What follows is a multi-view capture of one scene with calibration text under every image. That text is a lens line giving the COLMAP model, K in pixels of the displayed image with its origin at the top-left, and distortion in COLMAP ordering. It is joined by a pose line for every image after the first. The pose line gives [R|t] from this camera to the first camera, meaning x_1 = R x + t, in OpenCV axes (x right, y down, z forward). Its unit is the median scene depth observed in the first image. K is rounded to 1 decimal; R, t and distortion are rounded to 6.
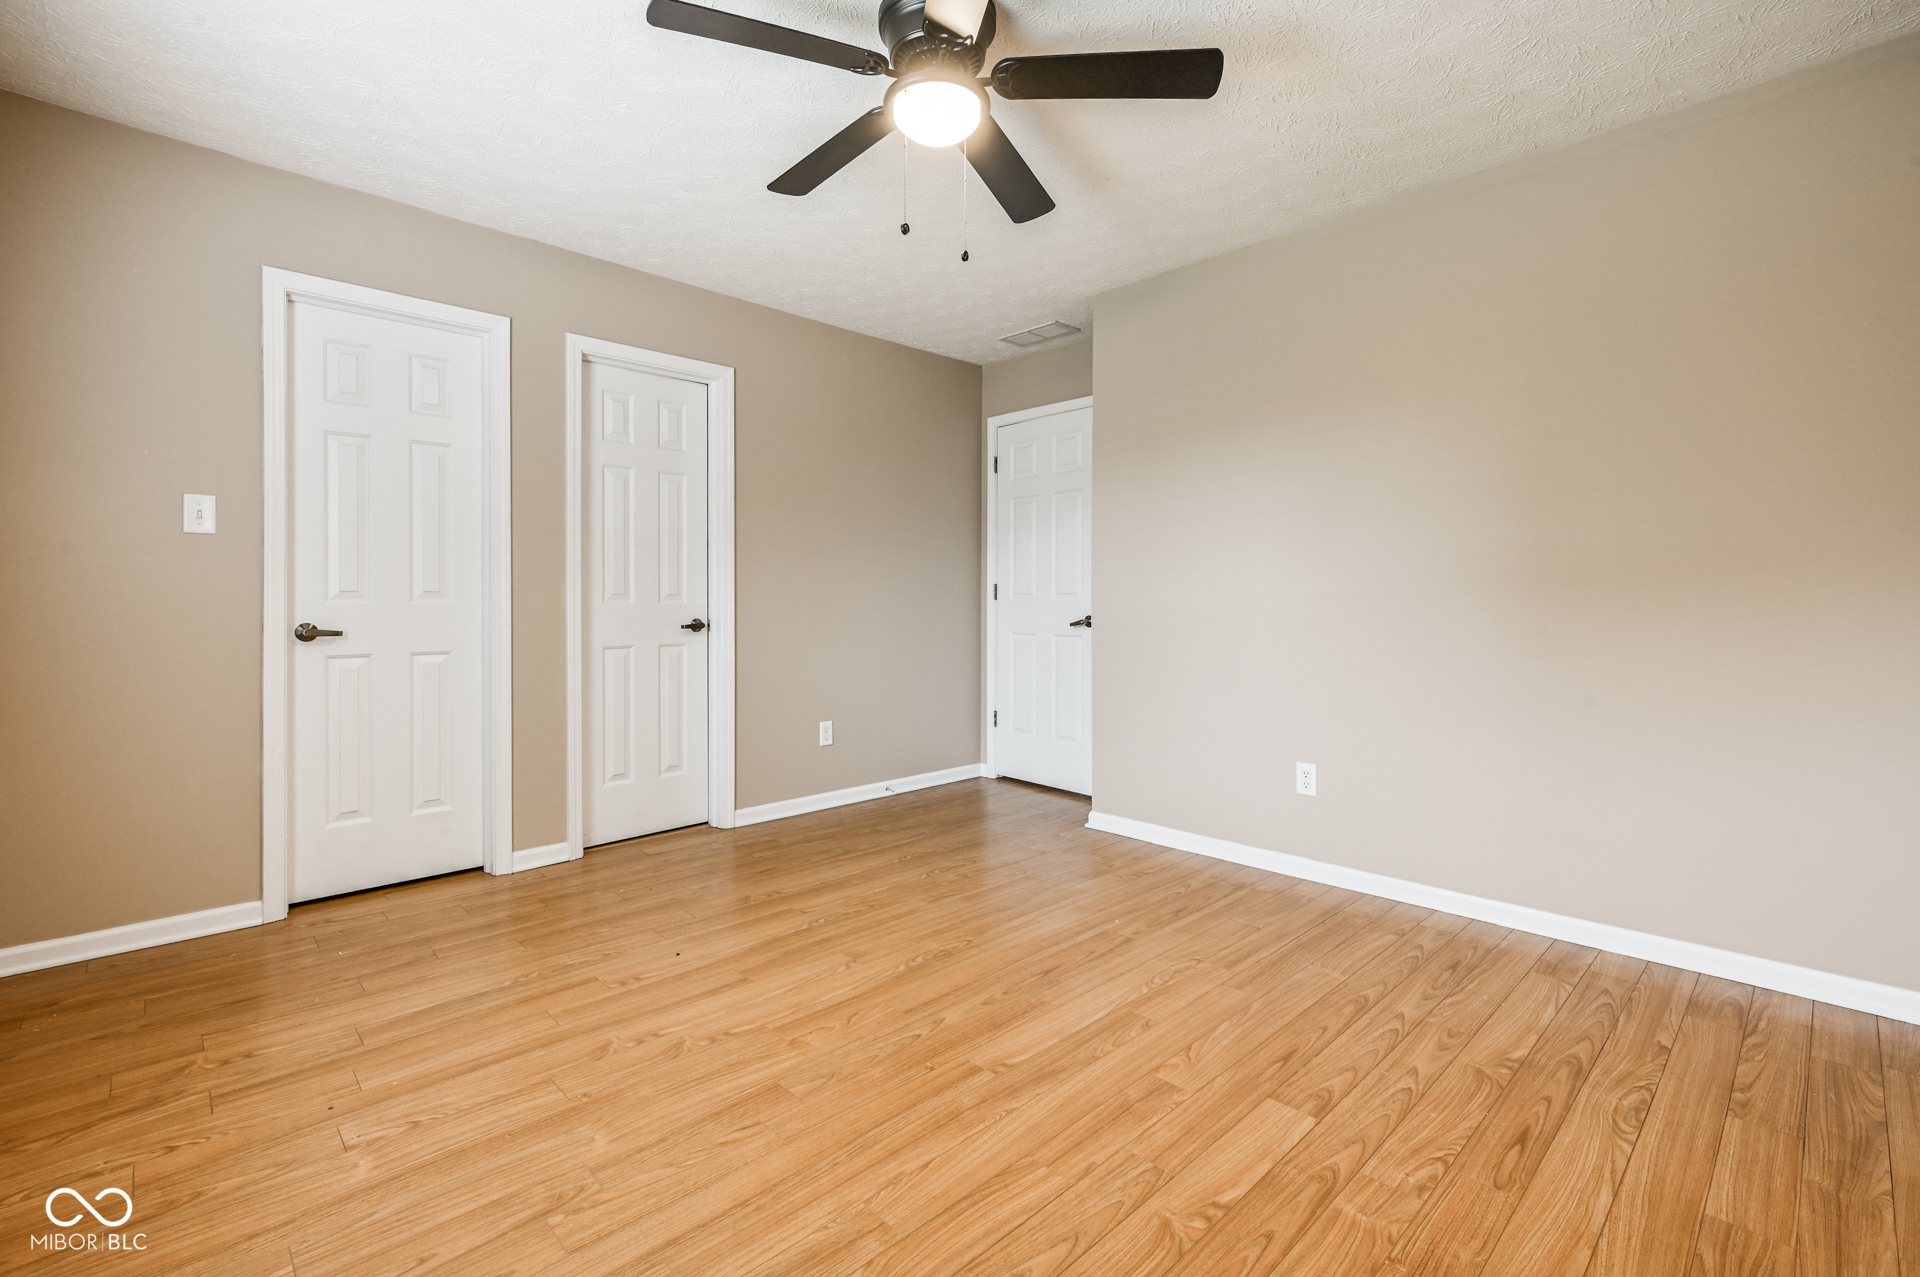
lens RADIAL K [[866.9, 0, 960.8], [0, 866.9, 621.3], [0, 0, 1]] dist [-0.012847, 0.000209]
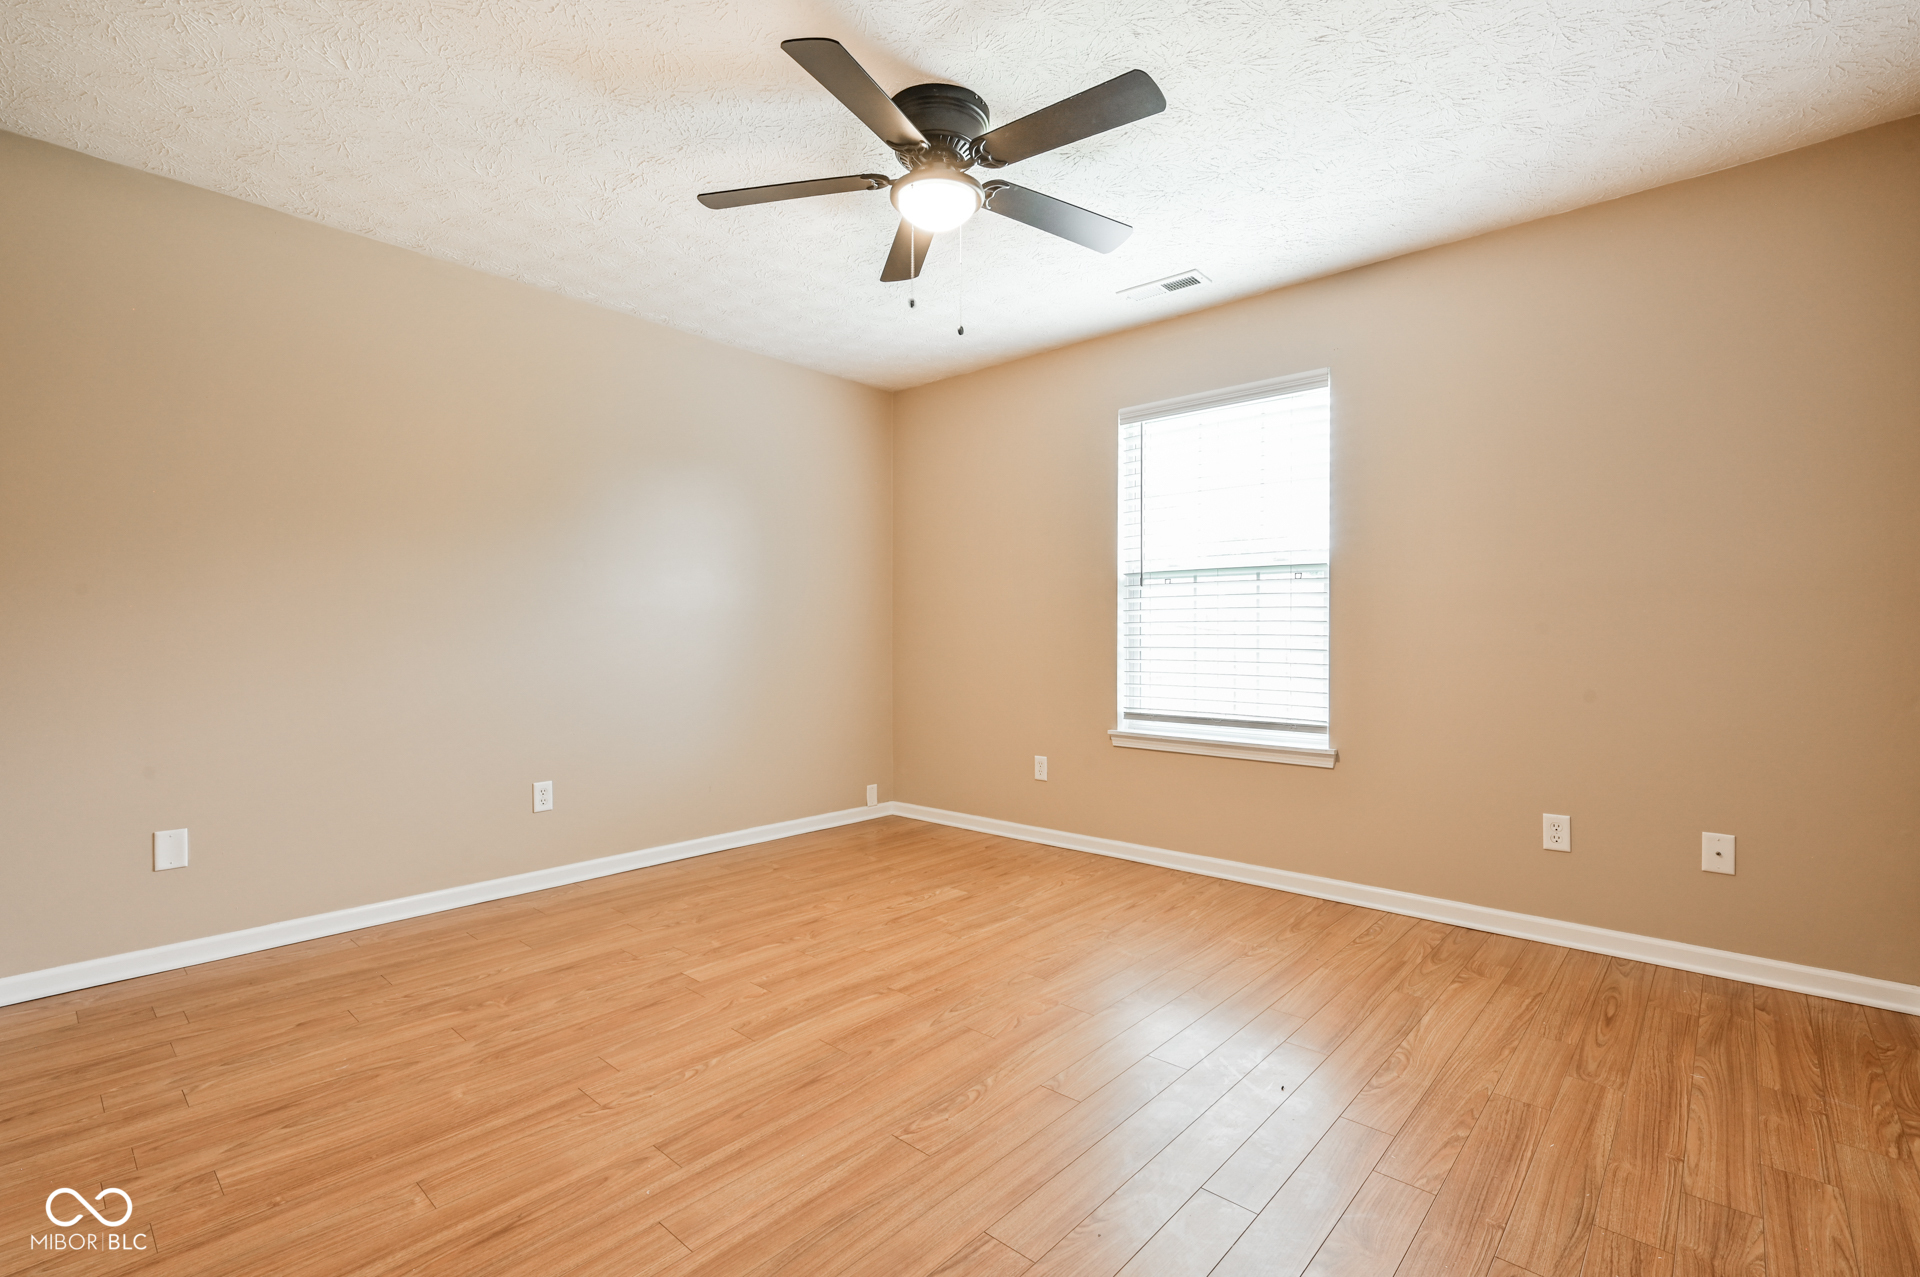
lens RADIAL K [[863.4, 0, 972.1], [0, 863.4, 629.5], [0, 0, 1]] dist [0.004053, 0.000044]
pose [[-0.996733, 0.000350, -0.080766, 0.017565], [-0.000352, 0.999962, 0.008672, -0.042202], [0.080766, 0.008672, -0.996695, 2.208969]]
